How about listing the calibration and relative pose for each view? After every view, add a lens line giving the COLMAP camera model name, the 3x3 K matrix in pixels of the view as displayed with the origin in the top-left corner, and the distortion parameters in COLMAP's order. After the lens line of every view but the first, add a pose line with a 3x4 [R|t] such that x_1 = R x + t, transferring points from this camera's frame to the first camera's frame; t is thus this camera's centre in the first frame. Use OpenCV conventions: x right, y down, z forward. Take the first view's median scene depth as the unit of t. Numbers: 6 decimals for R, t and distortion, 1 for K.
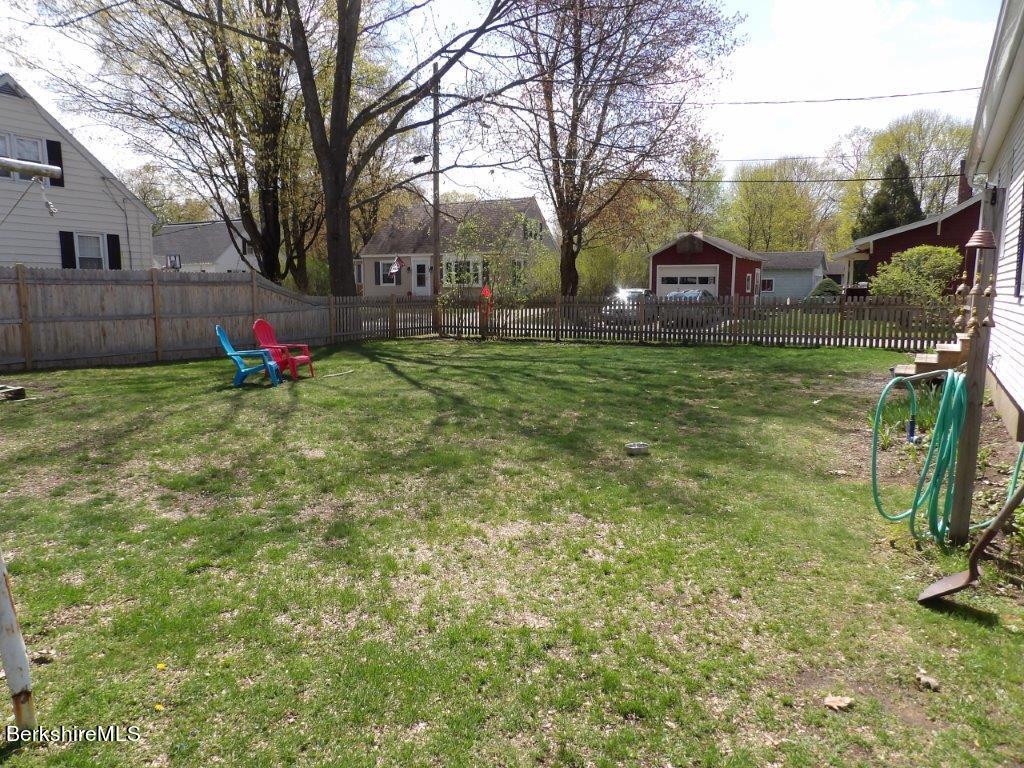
lens RADIAL K [[731.7, 0, 509.8], [0, 731.7, 387.1], [0, 0, 1]] dist [-0.041844, 0.051022]
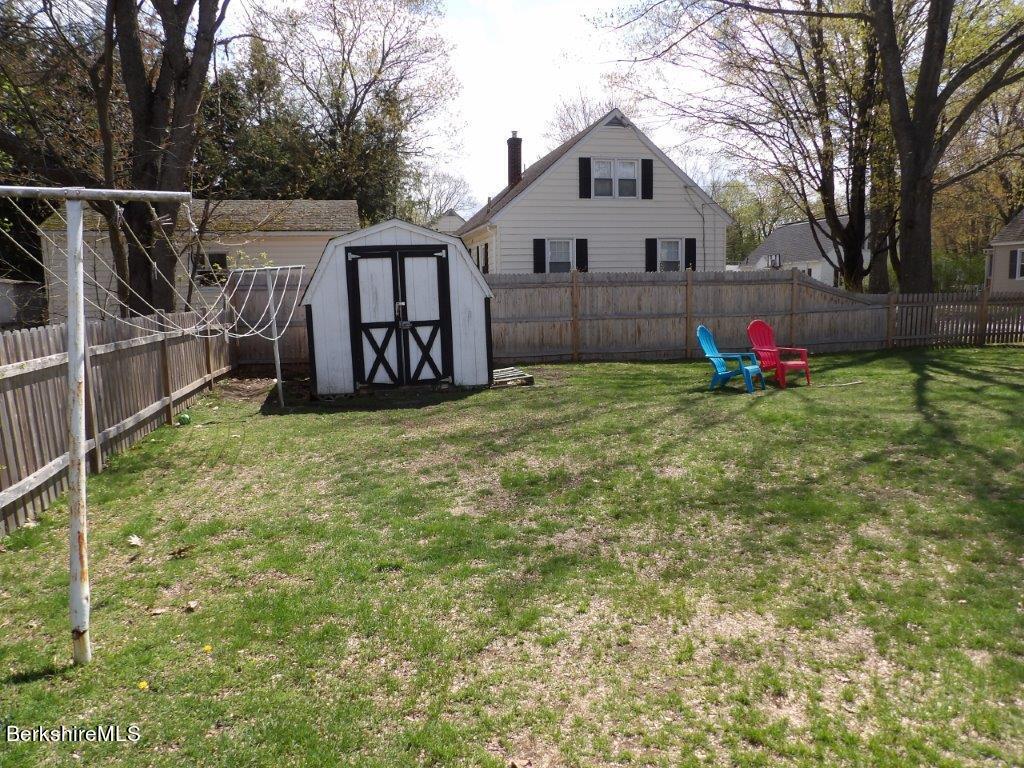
lens RADIAL K [[731.7, 0, 509.8], [0, 731.7, 387.1], [0, 0, 1]] dist [-0.041844, 0.051022]
pose [[0.685268, 0.078037, -0.724098, 0.222562], [-0.076250, 0.996466, 0.035229, -0.027981], [0.724288, 0.031071, 0.688797, 0.223393]]
